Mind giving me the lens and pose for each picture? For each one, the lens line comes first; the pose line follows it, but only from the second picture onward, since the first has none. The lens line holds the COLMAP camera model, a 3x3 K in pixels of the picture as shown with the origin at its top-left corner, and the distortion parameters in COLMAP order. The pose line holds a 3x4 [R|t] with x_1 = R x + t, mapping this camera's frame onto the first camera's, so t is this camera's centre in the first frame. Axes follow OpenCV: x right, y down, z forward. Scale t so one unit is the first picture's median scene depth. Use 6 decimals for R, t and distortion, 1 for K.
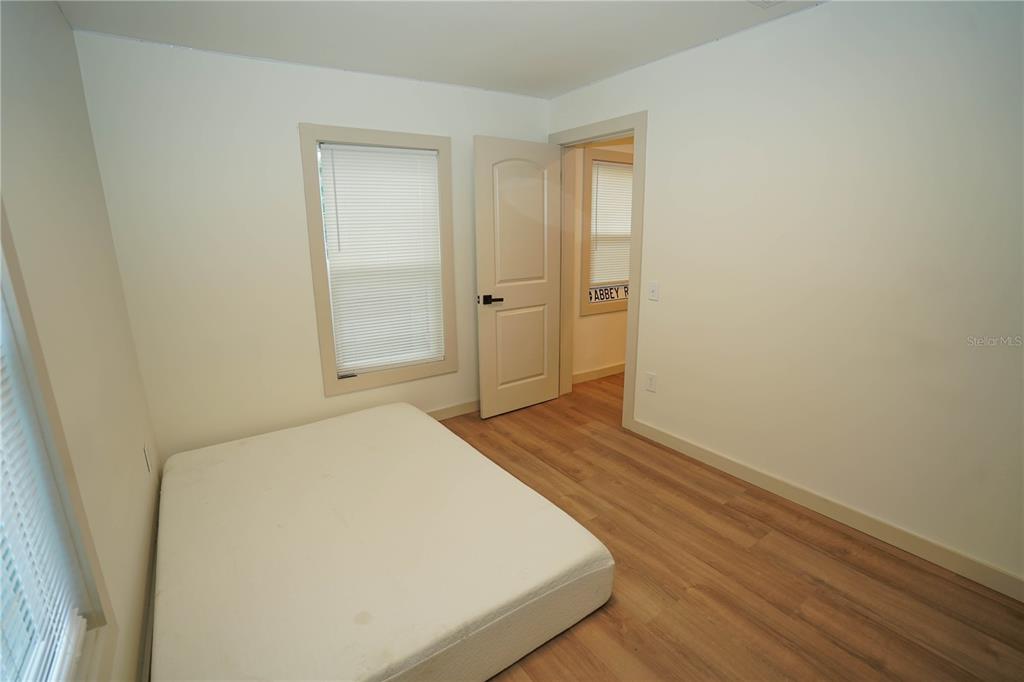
lens RADIAL K [[469.3, 0, 511.9], [0, 469.3, 344.8], [0, 0, 1]] dist [-0.060592, 0.021391]
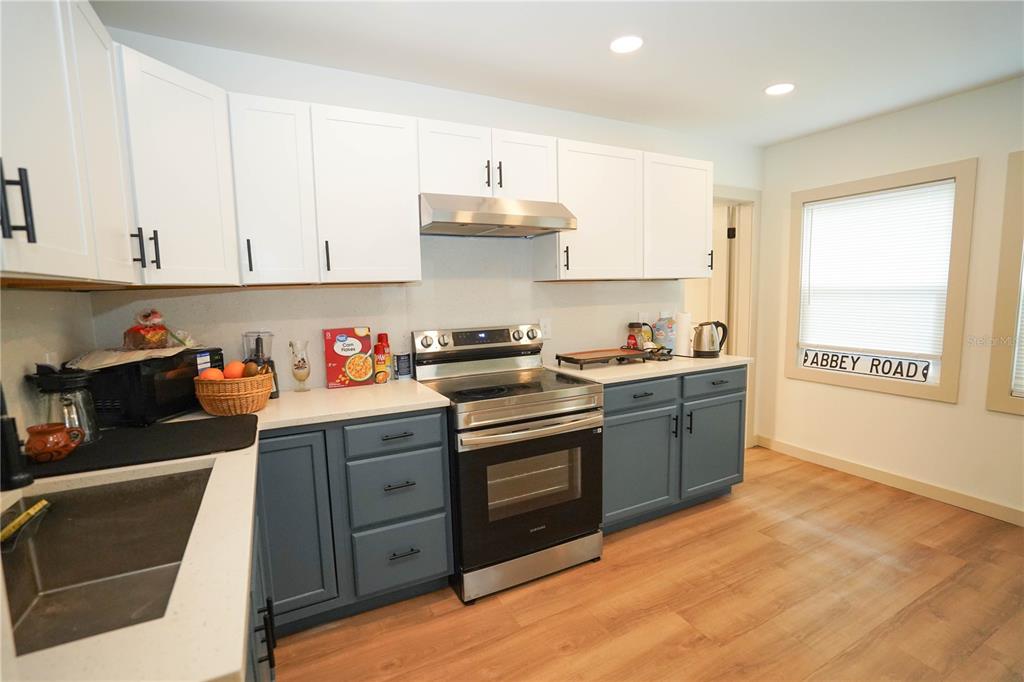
lens RADIAL K [[469.3, 0, 511.9], [0, 469.3, 344.8], [0, 0, 1]] dist [-0.060592, 0.021391]
pose [[-0.126781, 0.129695, -0.983415, 1.030023], [-0.203299, 0.966972, 0.153736, -0.144903], [0.970874, 0.219418, -0.096227, 0.549942]]
